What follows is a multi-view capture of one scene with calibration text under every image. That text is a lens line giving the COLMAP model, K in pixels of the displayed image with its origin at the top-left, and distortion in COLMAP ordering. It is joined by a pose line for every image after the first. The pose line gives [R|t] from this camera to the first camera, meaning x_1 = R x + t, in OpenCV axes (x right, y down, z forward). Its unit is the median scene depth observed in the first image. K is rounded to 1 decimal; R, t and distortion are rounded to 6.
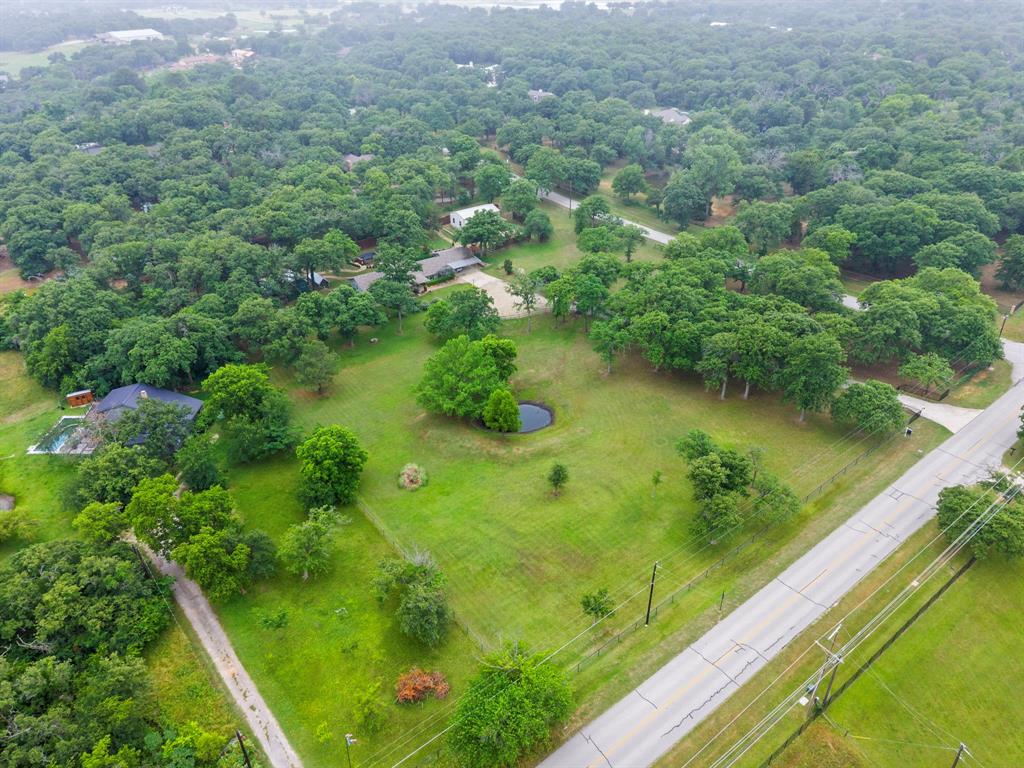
lens RADIAL K [[731.0, 0, 512.0], [0, 731.0, 384.0], [0, 0, 1]] dist [0.099620, -0.081827]
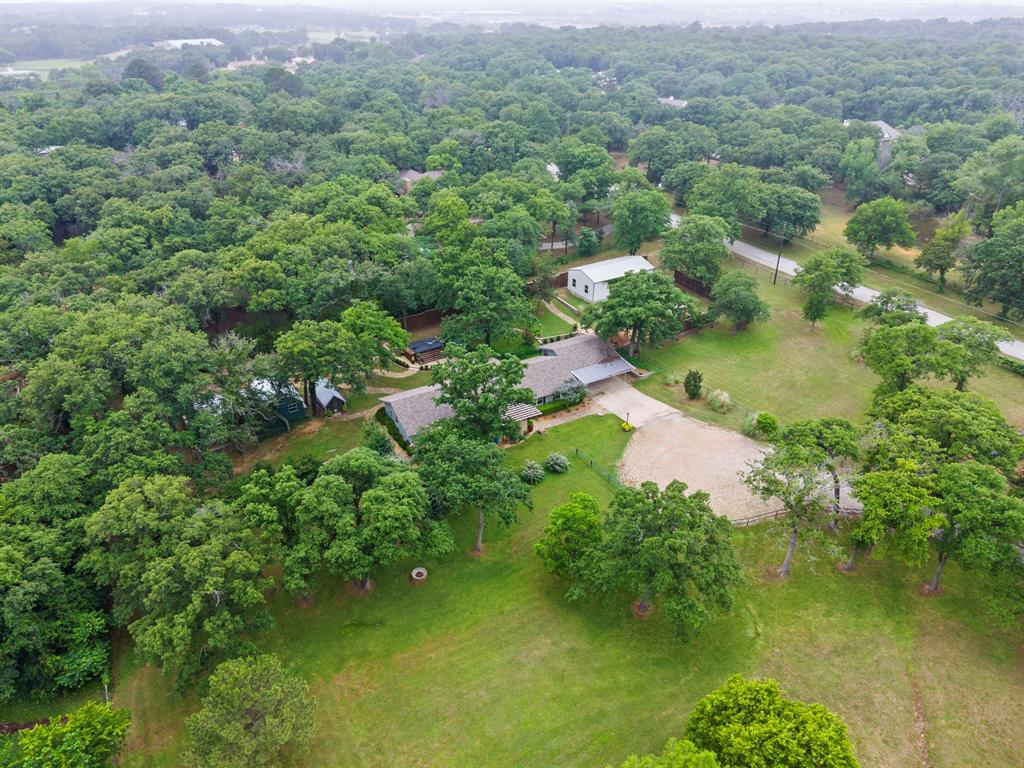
lens RADIAL K [[731.0, 0, 512.0], [0, 731.0, 384.0], [0, 0, 1]] dist [0.099620, -0.081827]
pose [[0.995670, 0.054069, -0.075611, -0.079276], [-0.057096, 0.997628, -0.038457, -0.116563], [0.073352, 0.042607, 0.996396, 0.419332]]
